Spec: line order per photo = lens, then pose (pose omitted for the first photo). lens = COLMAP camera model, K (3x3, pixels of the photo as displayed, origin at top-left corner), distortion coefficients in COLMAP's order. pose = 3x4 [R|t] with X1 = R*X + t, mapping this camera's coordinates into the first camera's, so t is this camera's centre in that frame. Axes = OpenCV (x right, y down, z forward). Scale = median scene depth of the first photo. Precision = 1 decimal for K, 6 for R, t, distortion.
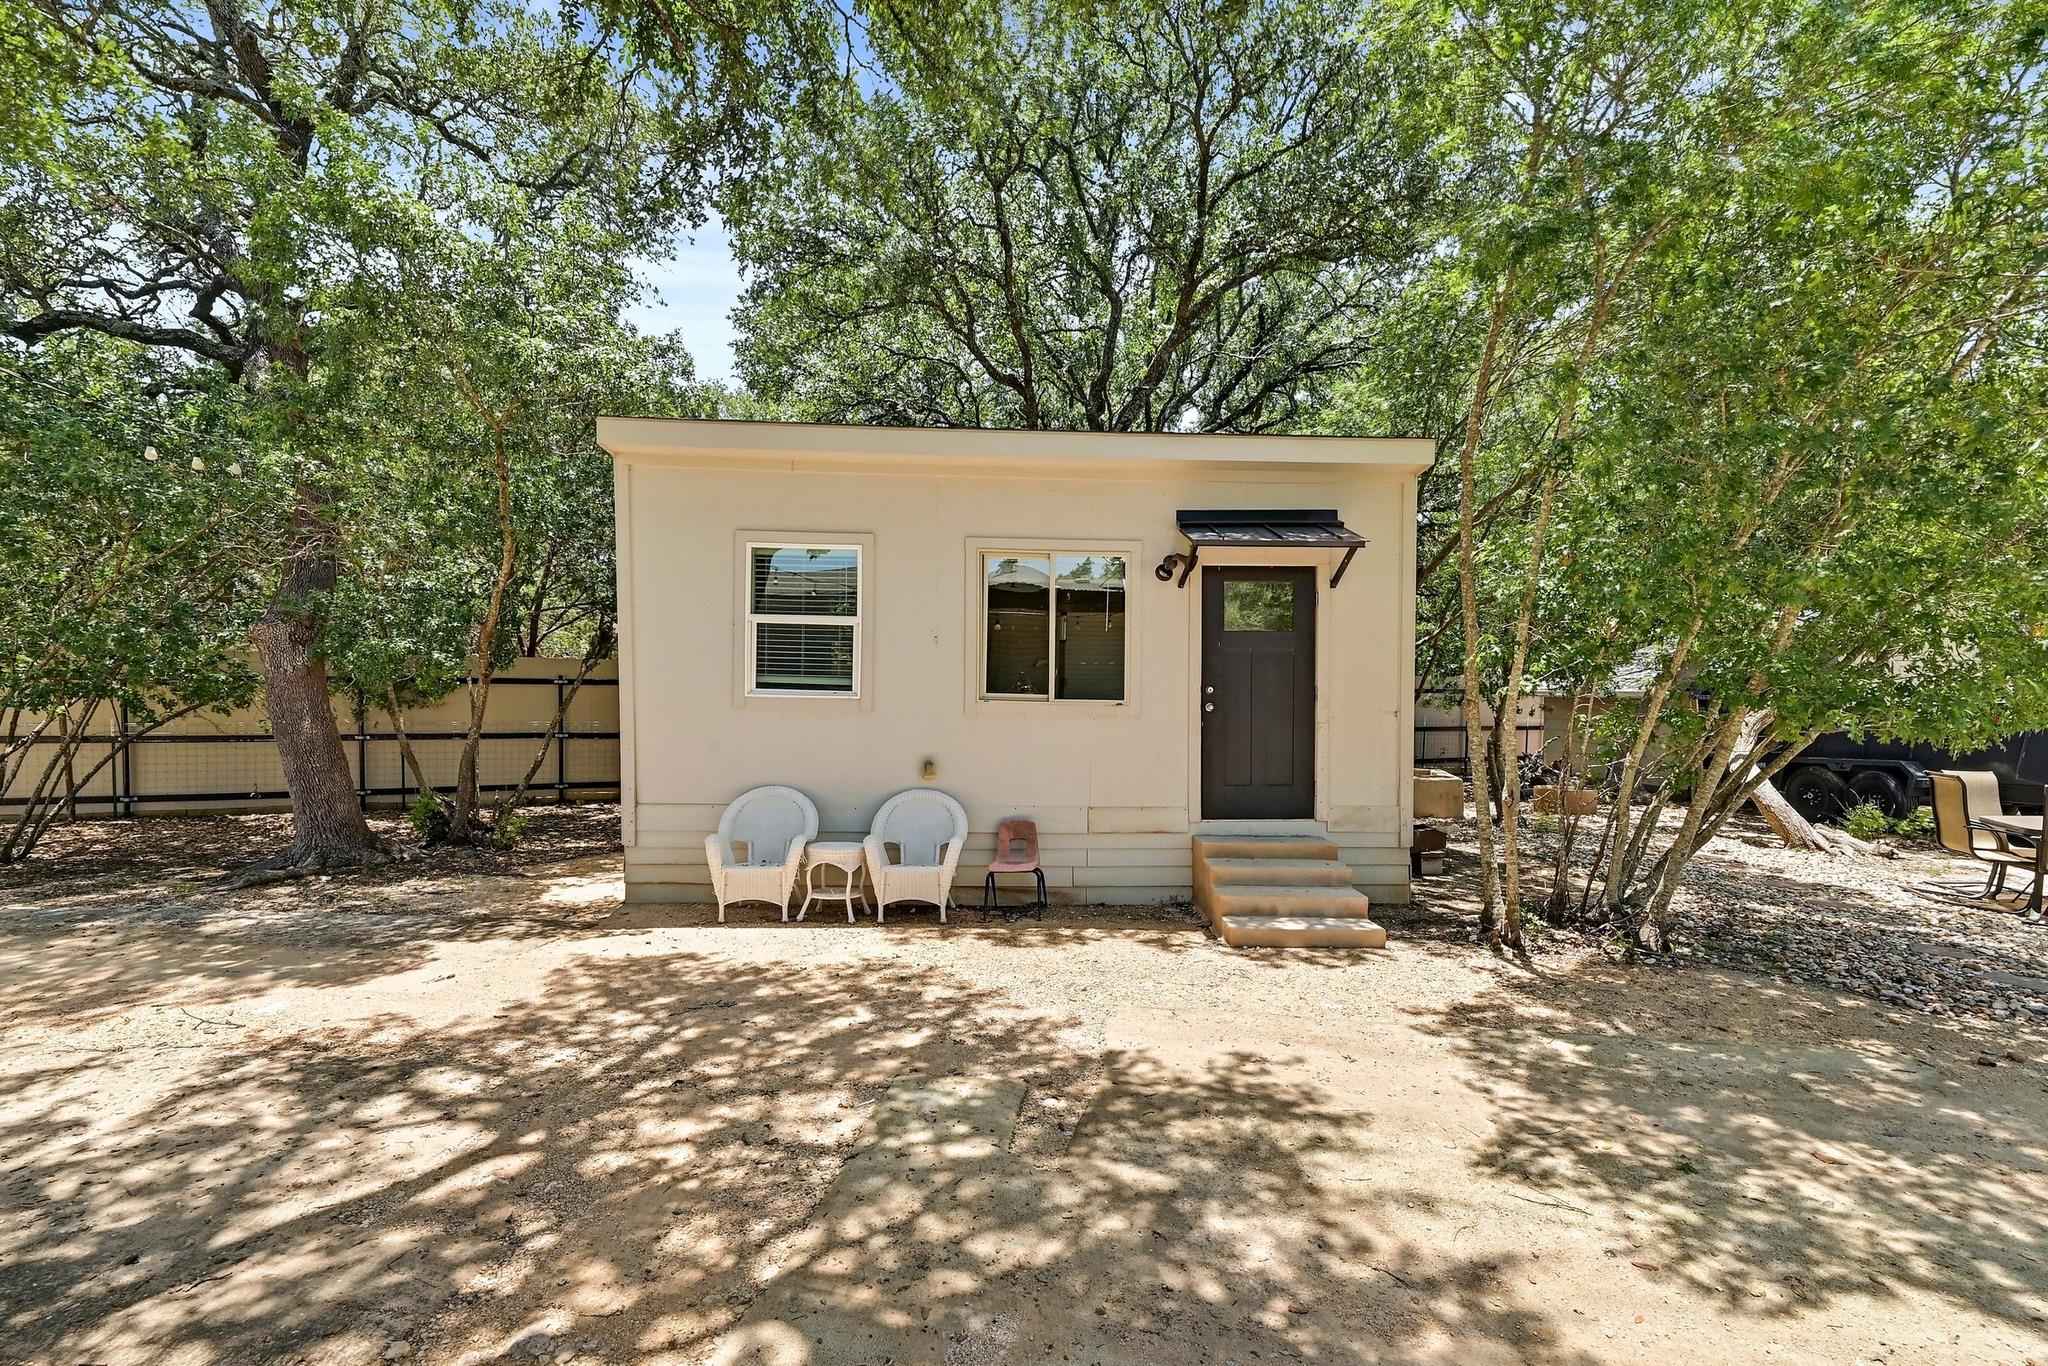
lens RADIAL K [[843.7, 0, 1024.0], [0, 843.7, 683.0], [0, 0, 1]] dist [0.000662, 0.000106]
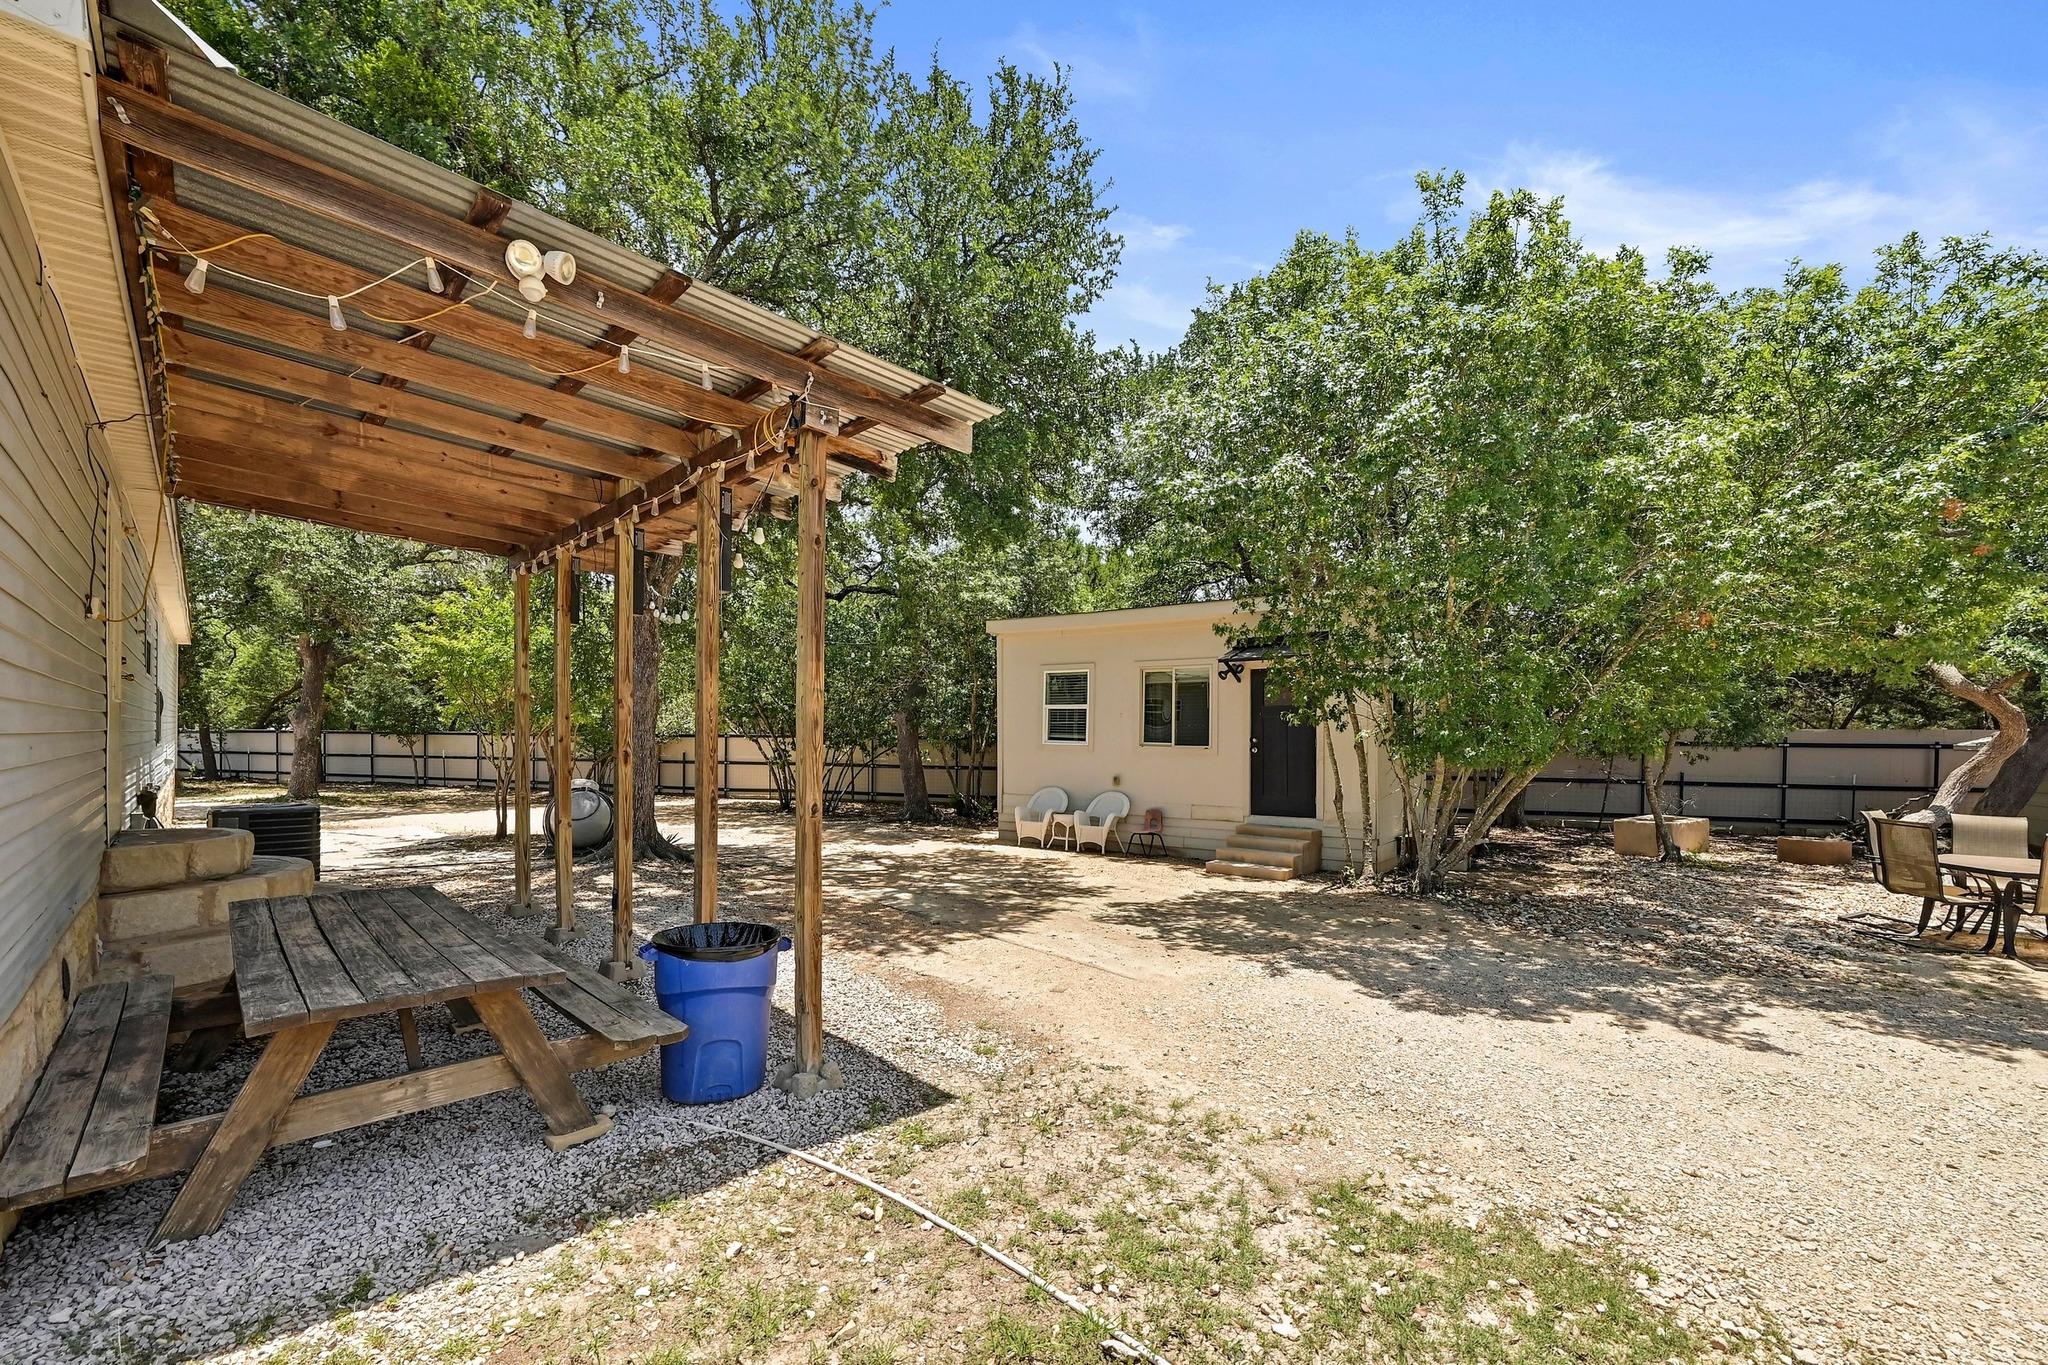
lens RADIAL K [[839.7, 0, 1032.5], [0, 839.7, 732.1], [0, 0, 1]] dist [0.000039, -0.000149]
pose [[0.761662, -0.012353, -0.647856, 0.982630], [-0.001366, 0.999785, -0.020669, 0.029374], [0.647973, 0.016628, 0.761482, -0.583896]]
